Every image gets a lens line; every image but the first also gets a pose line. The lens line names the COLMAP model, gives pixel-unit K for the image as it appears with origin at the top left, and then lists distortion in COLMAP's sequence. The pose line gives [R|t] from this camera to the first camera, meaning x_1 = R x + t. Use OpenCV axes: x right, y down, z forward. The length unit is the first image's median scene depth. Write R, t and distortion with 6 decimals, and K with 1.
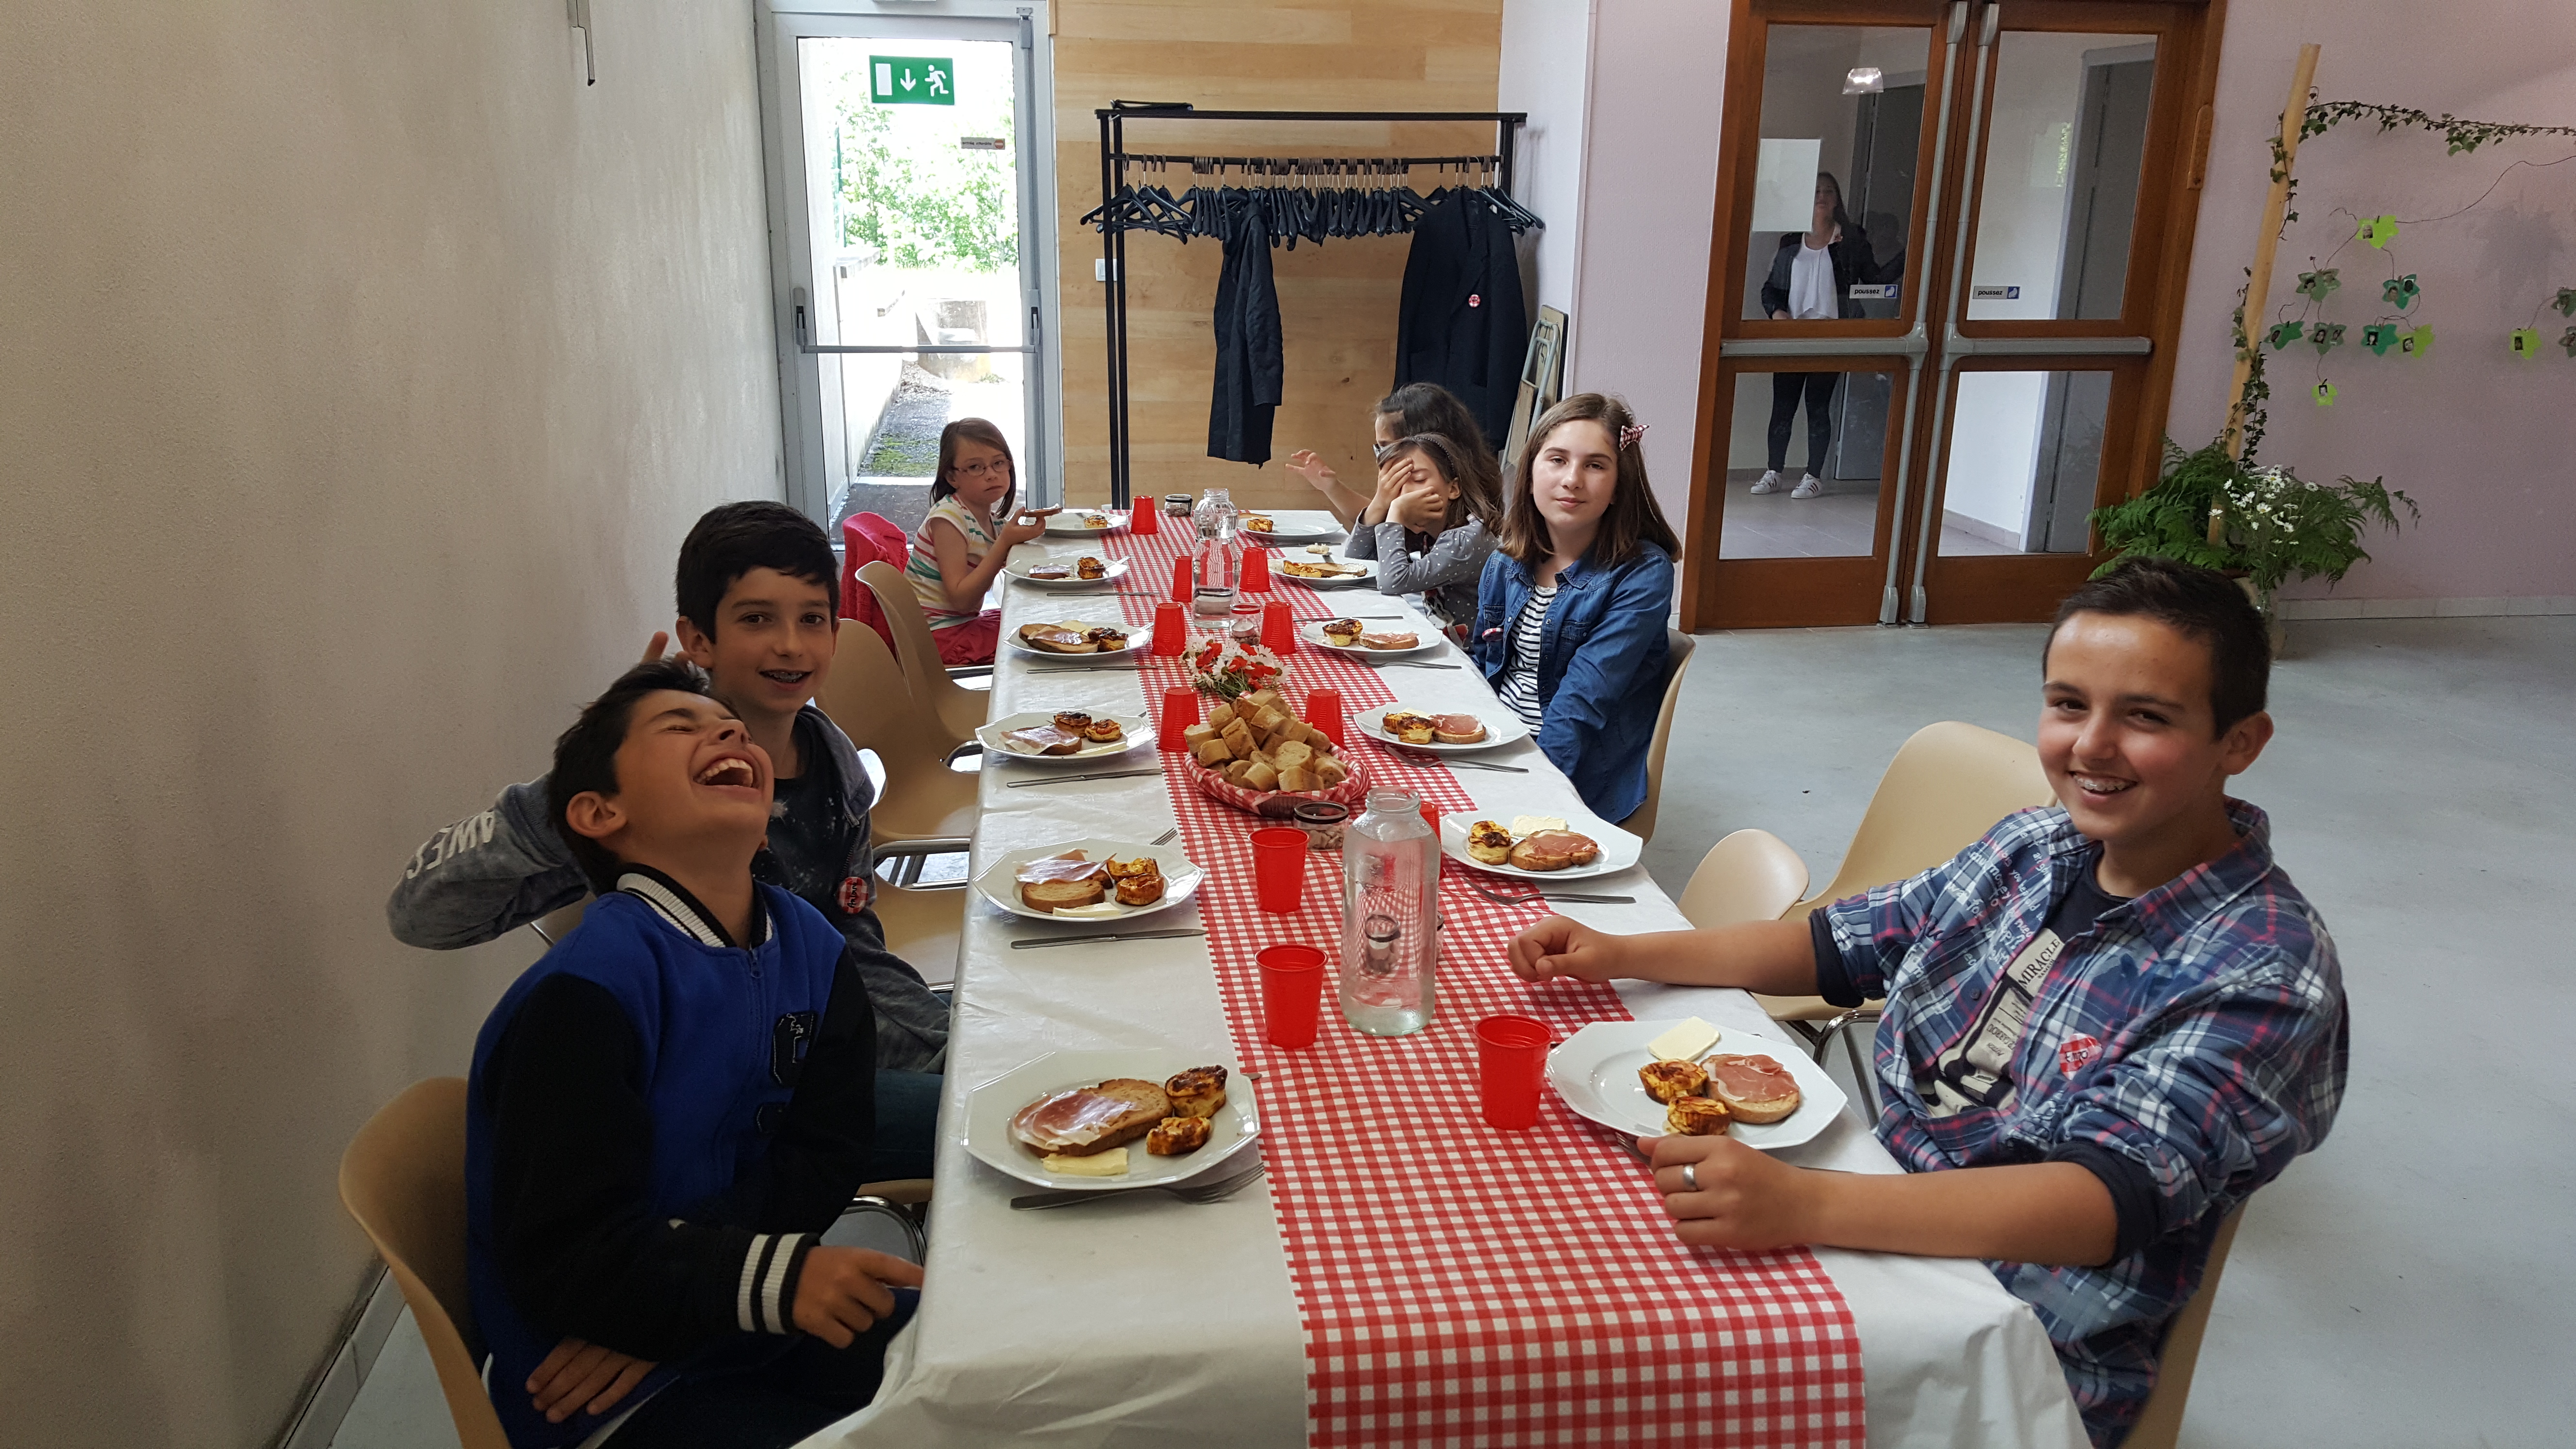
lens RADIAL K [[1914.7, 0, 1342.6], [0, 1914.7, 702.2], [0, 0, 1]] dist [0.125329, -0.157814]
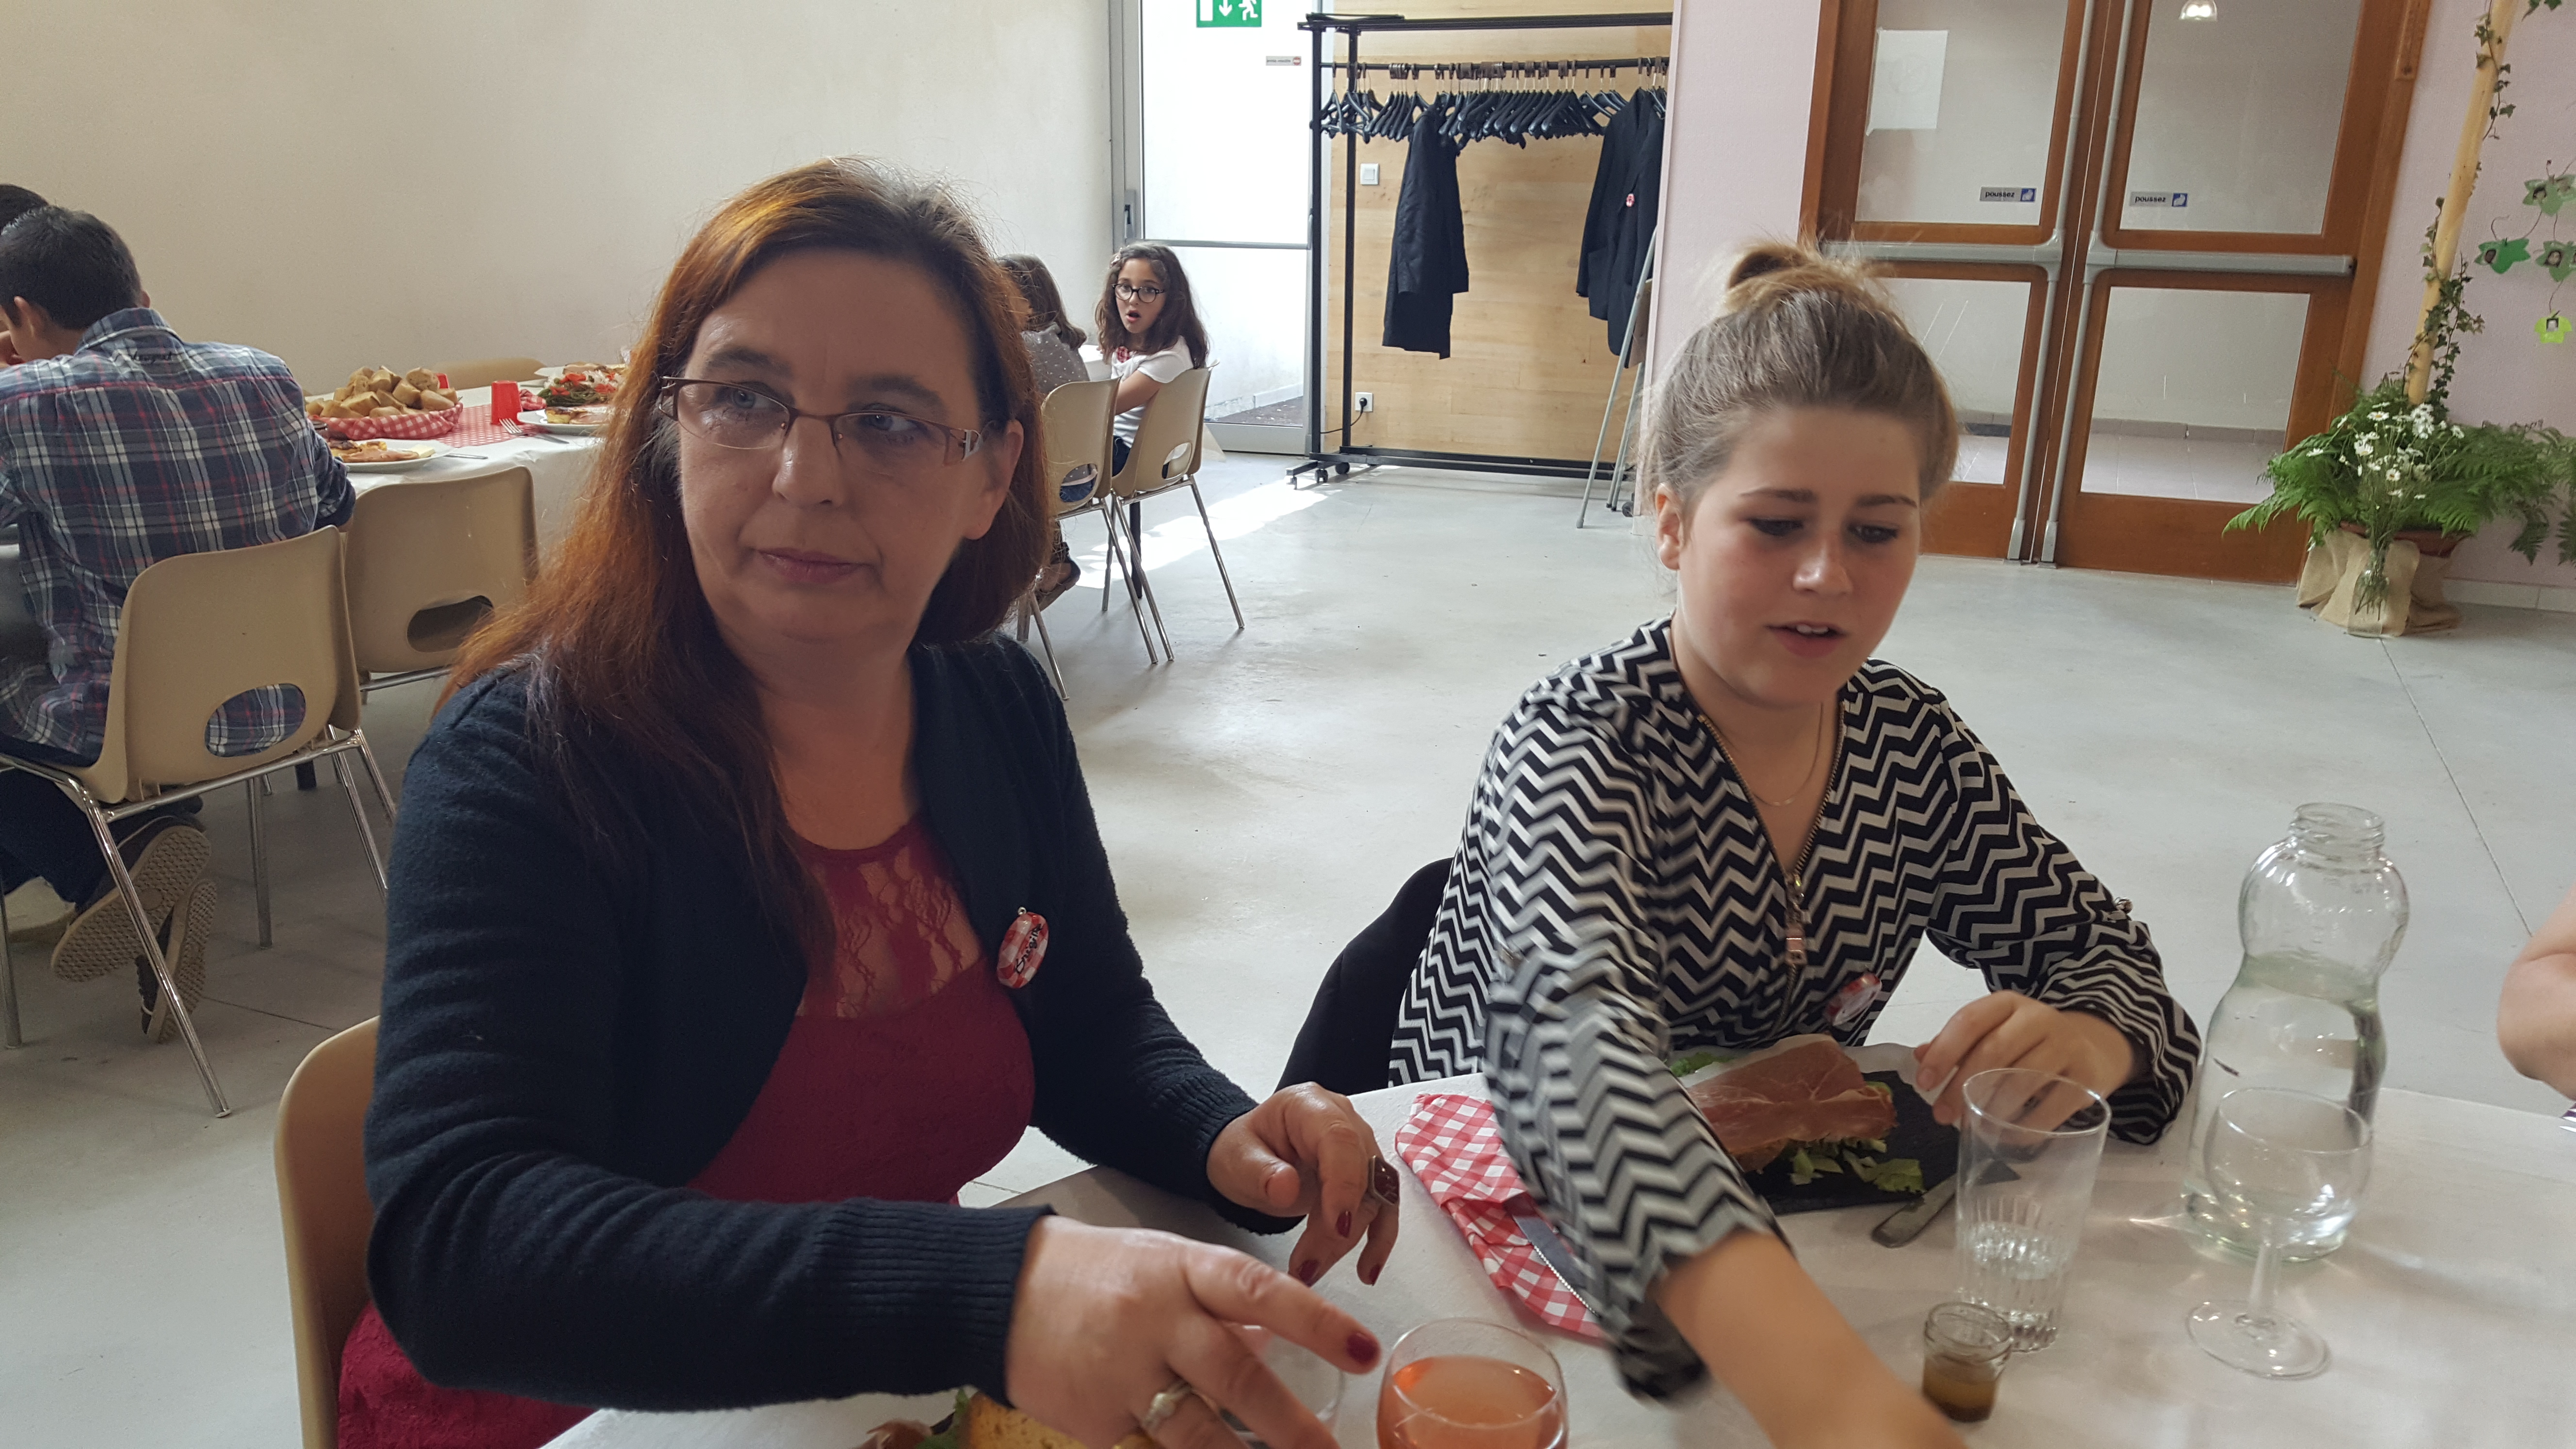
lens RADIAL K [[1914.7, 0, 1341.4], [0, 1914.7, 738.8], [0, 0, 1]] dist [0.125329, -0.157814]
pose [[0.864213, 0.148194, -0.480805, 0.482054], [-0.135241, 0.988889, 0.061711, 0.031605], [0.484608, 0.011693, 0.874653, 0.029591]]
